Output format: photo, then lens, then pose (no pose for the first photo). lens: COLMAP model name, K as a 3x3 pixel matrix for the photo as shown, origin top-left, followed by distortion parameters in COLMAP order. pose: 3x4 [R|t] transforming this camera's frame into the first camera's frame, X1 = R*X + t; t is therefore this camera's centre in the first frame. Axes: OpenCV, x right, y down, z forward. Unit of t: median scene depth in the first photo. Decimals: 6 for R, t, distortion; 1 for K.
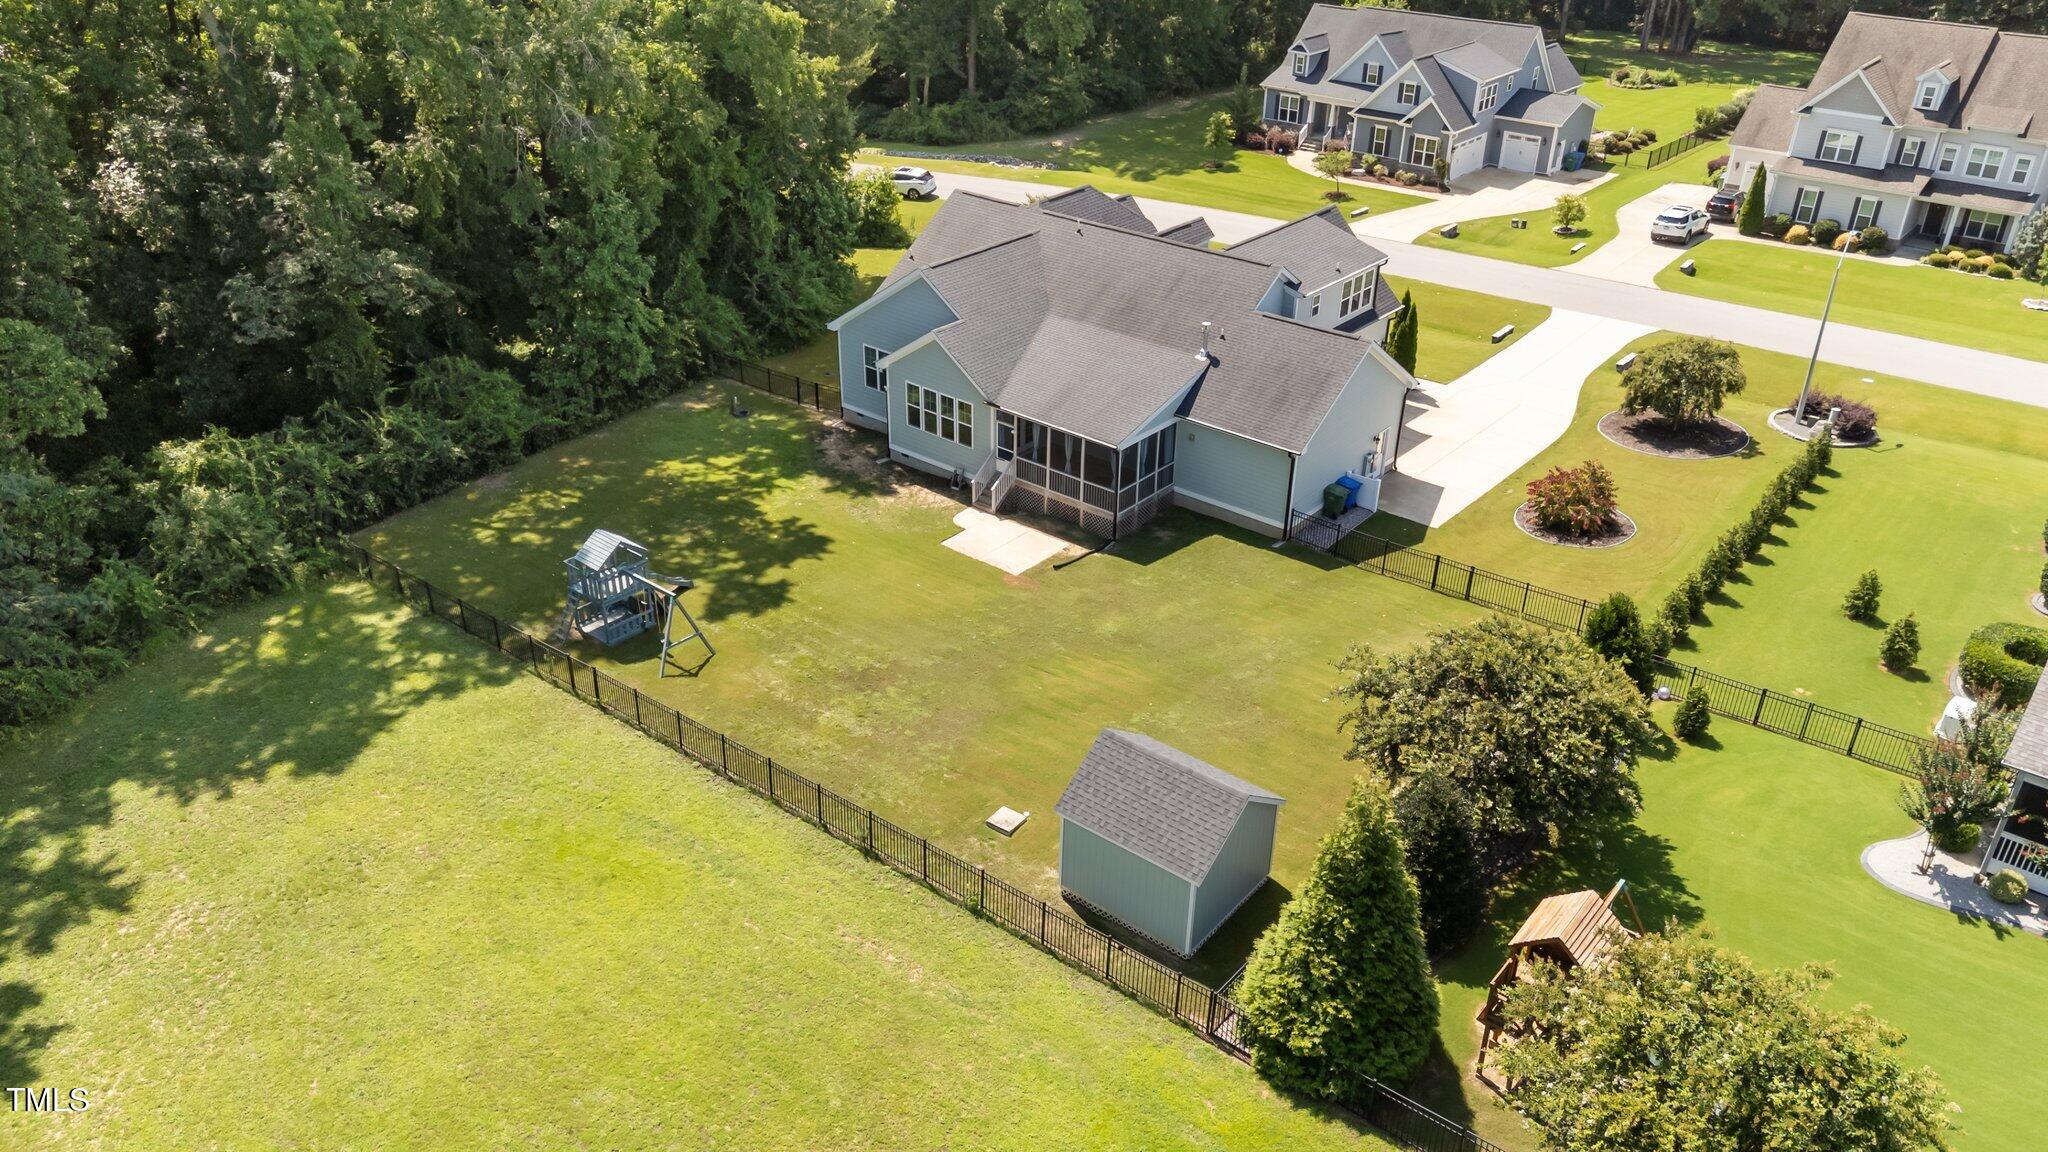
lens RADIAL K [[1473.9, 0, 1017.3], [0, 1473.9, 564.3], [0, 0, 1]] dist [0.012299, 0.002795]
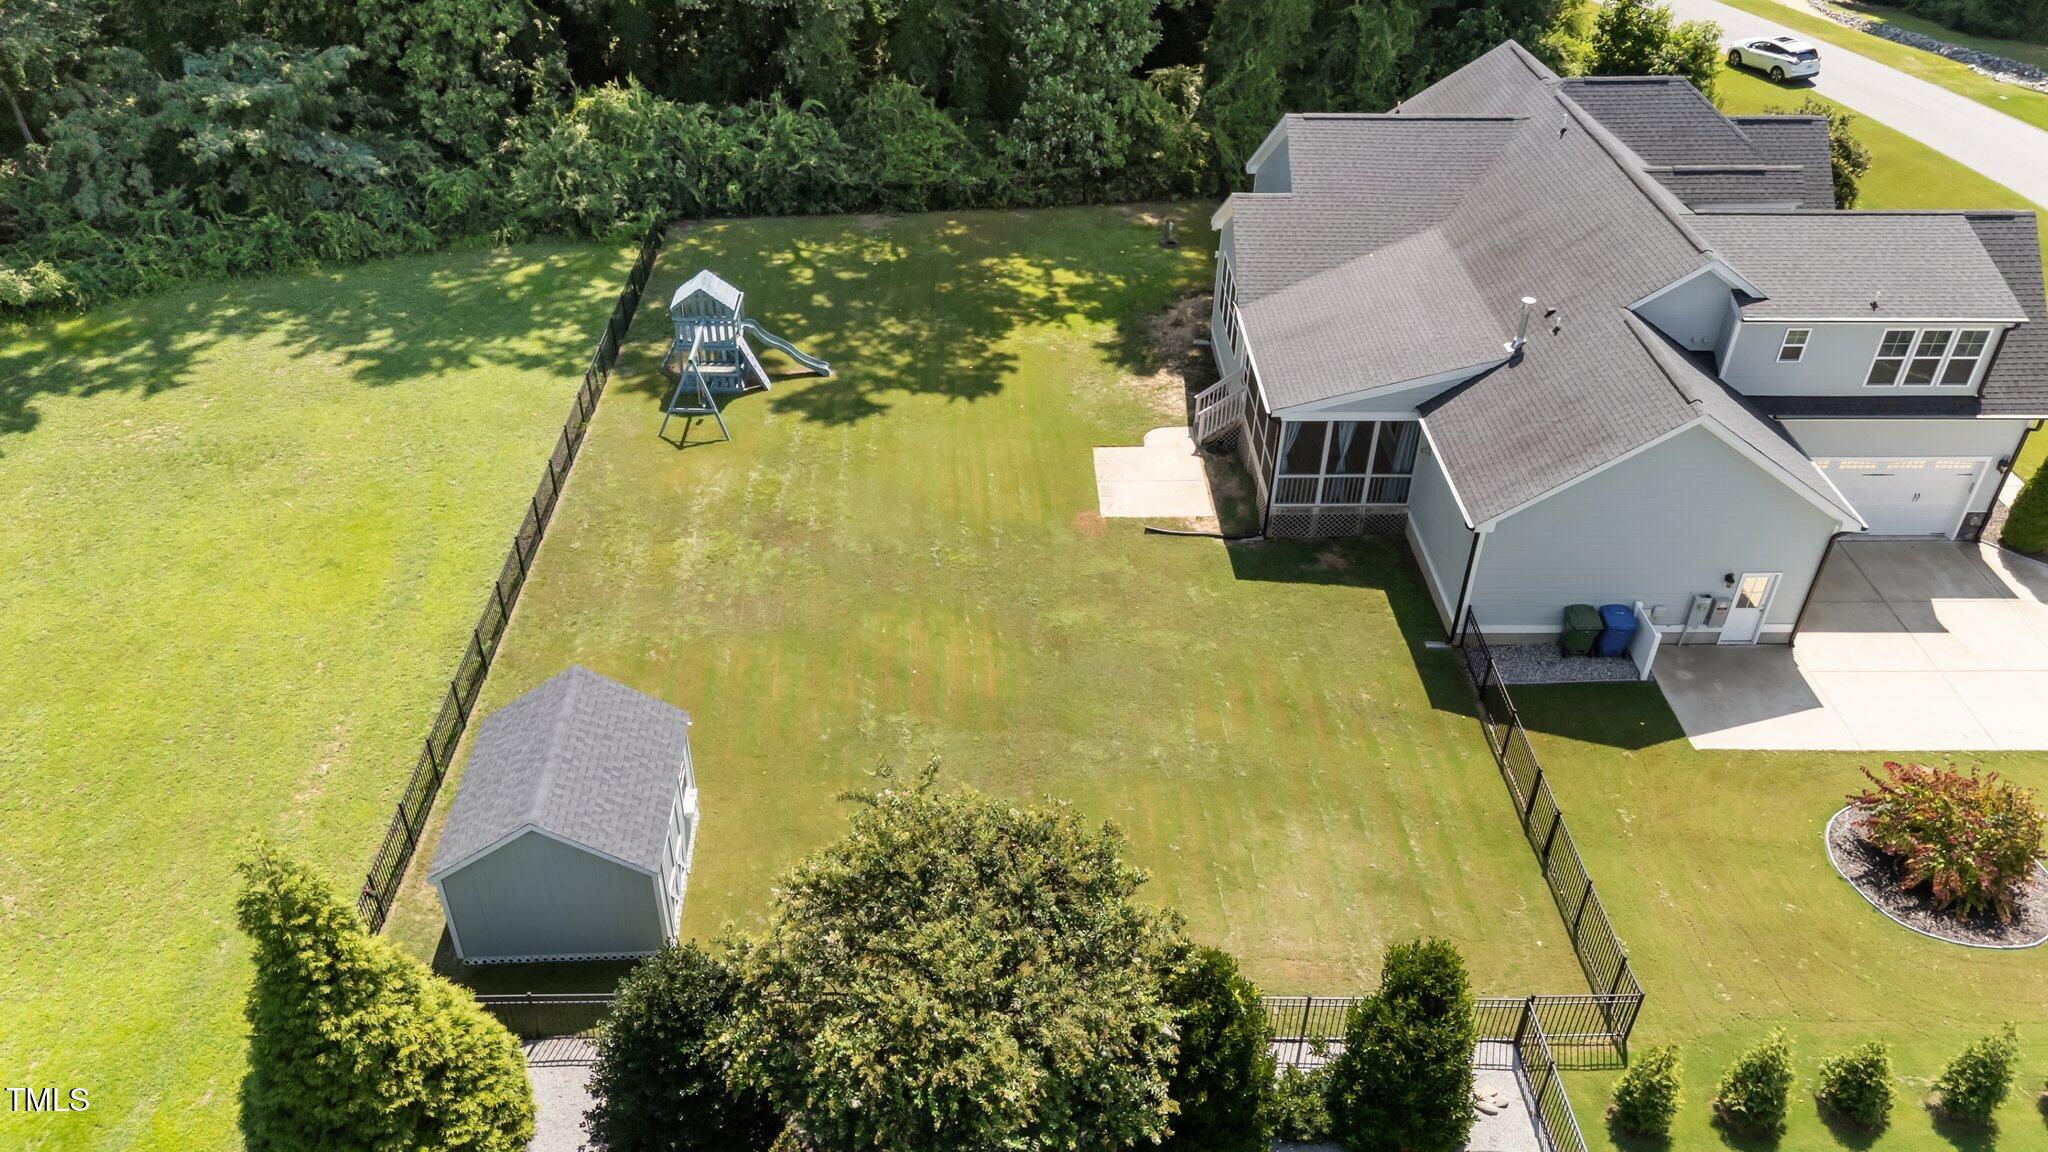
lens RADIAL K [[1473.9, 0, 1030.4], [0, 1473.9, 579.1], [0, 0, 1]] dist [0.012299, 0.002795]
pose [[0.670372, 0.445603, -0.593329, 0.430512], [-0.369005, 0.893923, 0.254434, -0.140056], [0.643767, 0.048376, 0.763691, 0.370628]]
